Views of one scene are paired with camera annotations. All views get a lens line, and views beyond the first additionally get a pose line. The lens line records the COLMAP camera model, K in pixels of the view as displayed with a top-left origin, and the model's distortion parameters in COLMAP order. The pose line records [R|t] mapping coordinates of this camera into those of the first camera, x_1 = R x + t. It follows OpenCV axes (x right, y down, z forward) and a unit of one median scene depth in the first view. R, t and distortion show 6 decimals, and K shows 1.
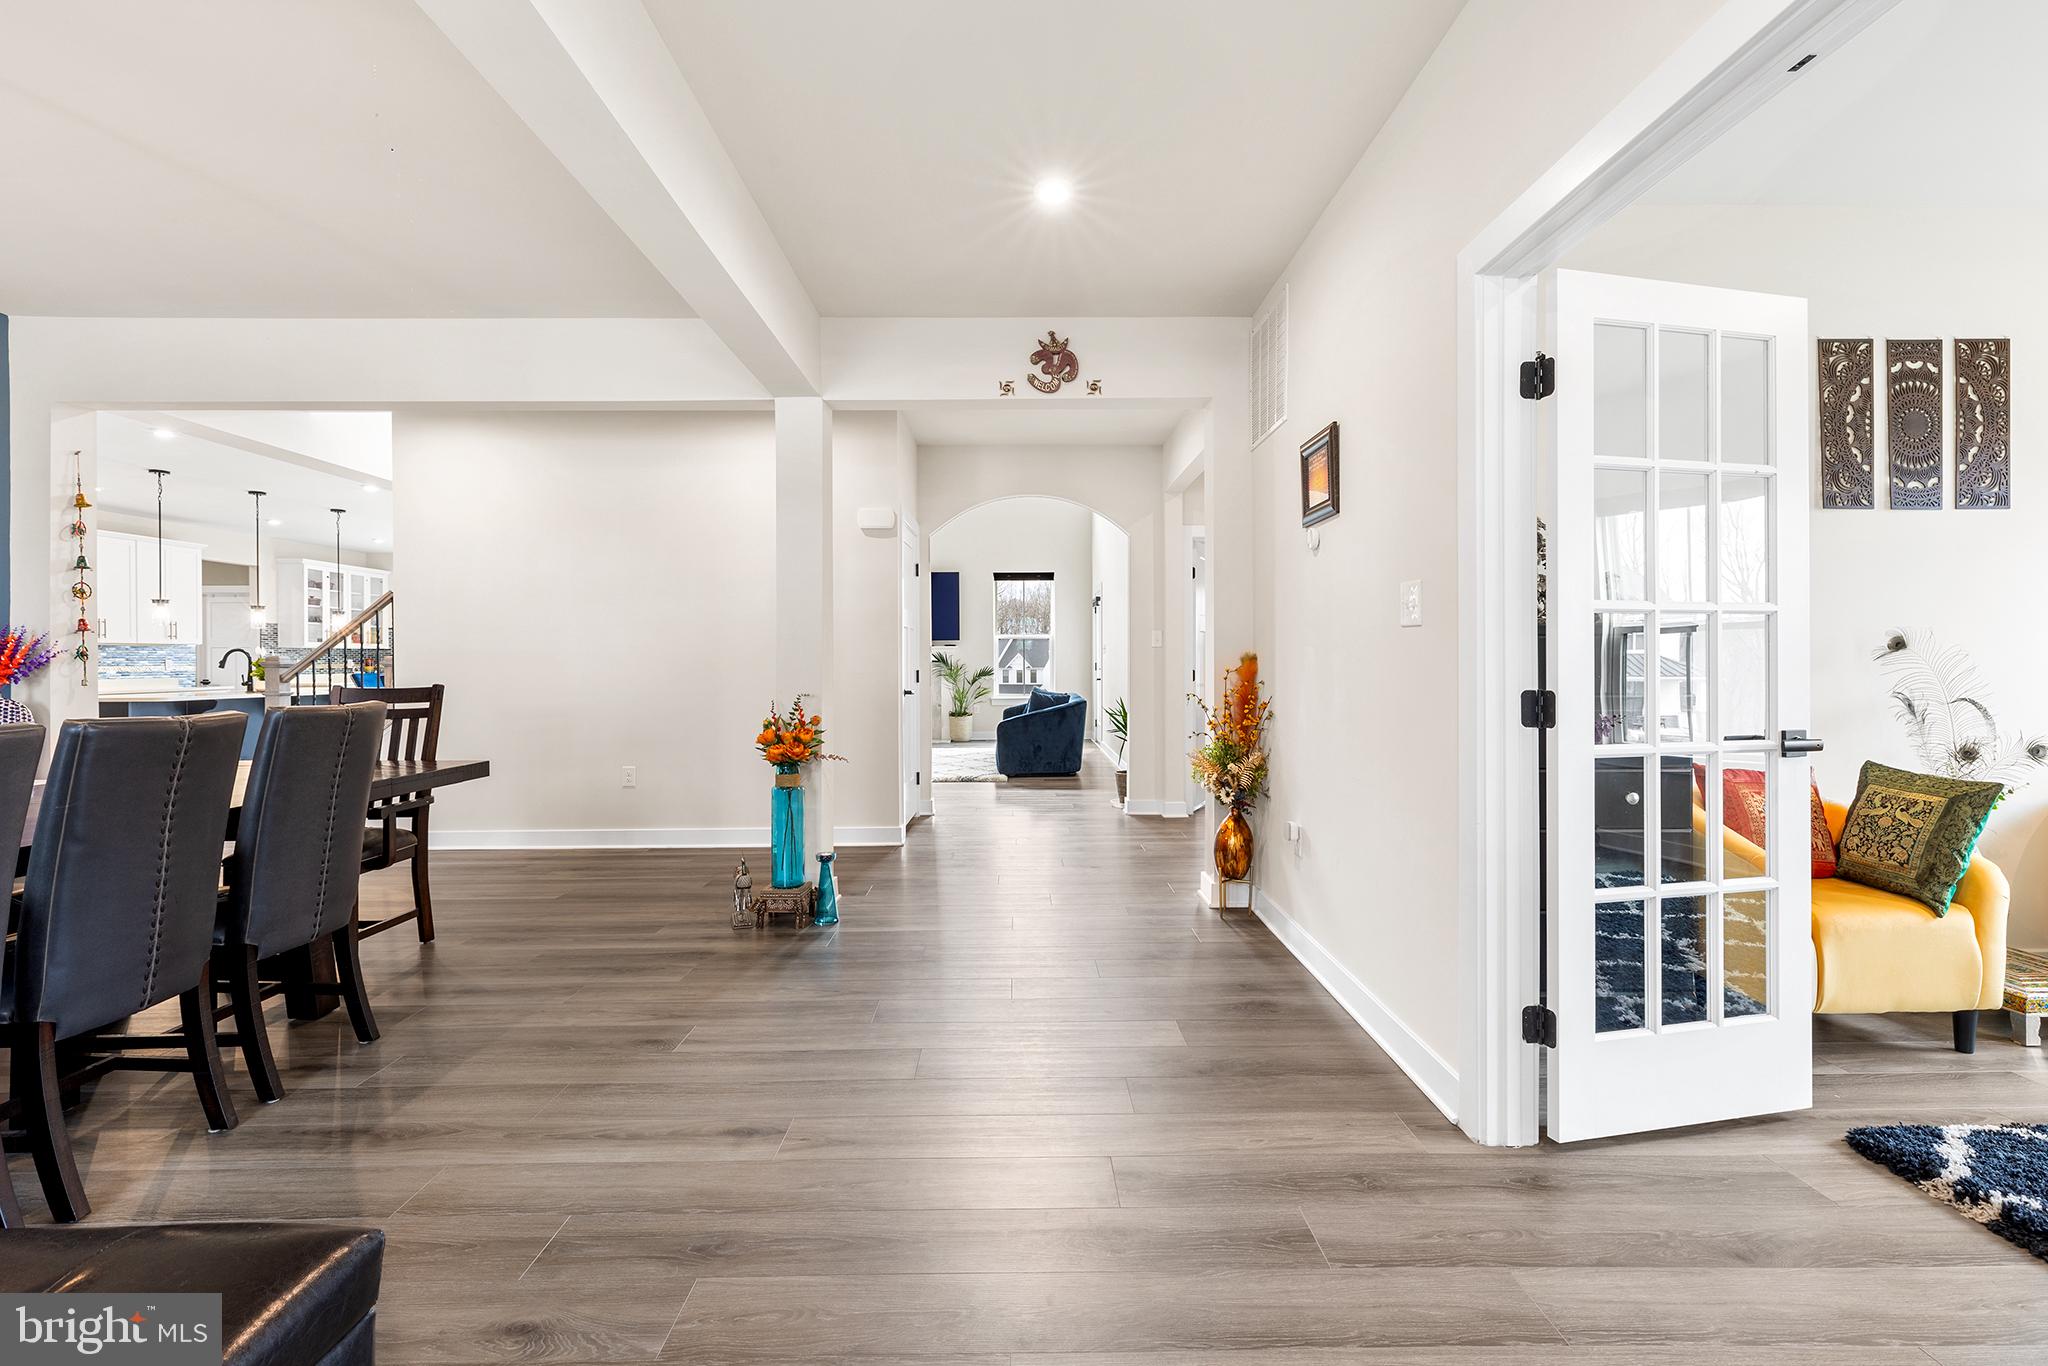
lens RADIAL K [[922.7, 0, 1029.5], [0, 922.7, 663.8], [0, 0, 1]] dist [-0.001365, 0.000042]
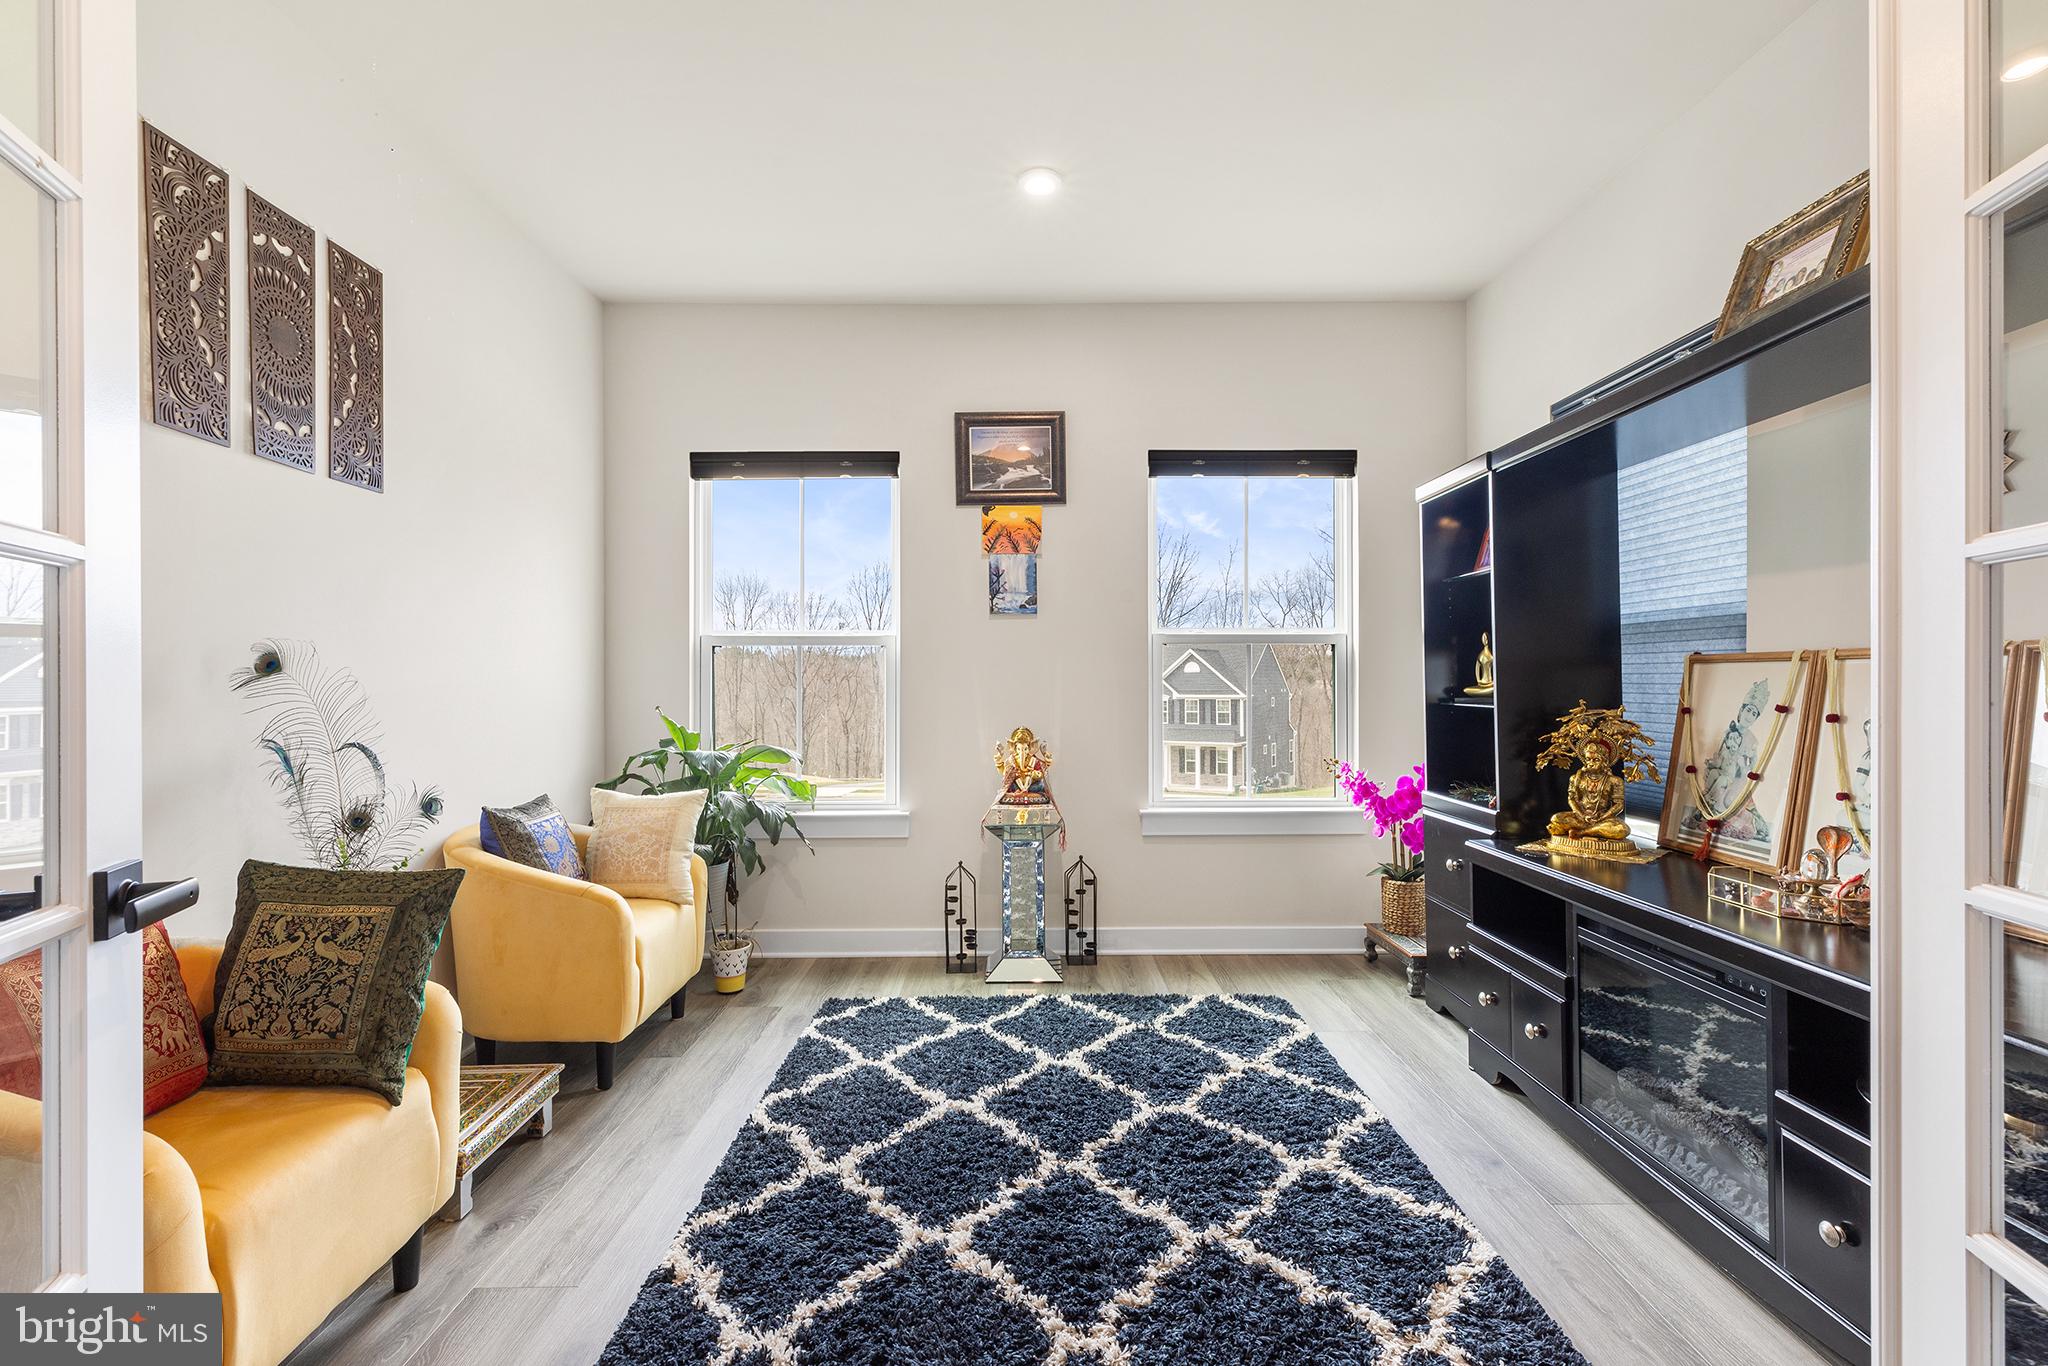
lens RADIAL K [[922.7, 0, 1028.8], [0, 922.7, 681.5], [0, 0, 1]] dist [-0.001365, 0.000042]
pose [[0.007622, 0.006087, 0.999952, 0.297831], [0.008690, 0.999943, -0.006153, -0.001138], [-0.999933, 0.008736, 0.007569, 0.456280]]
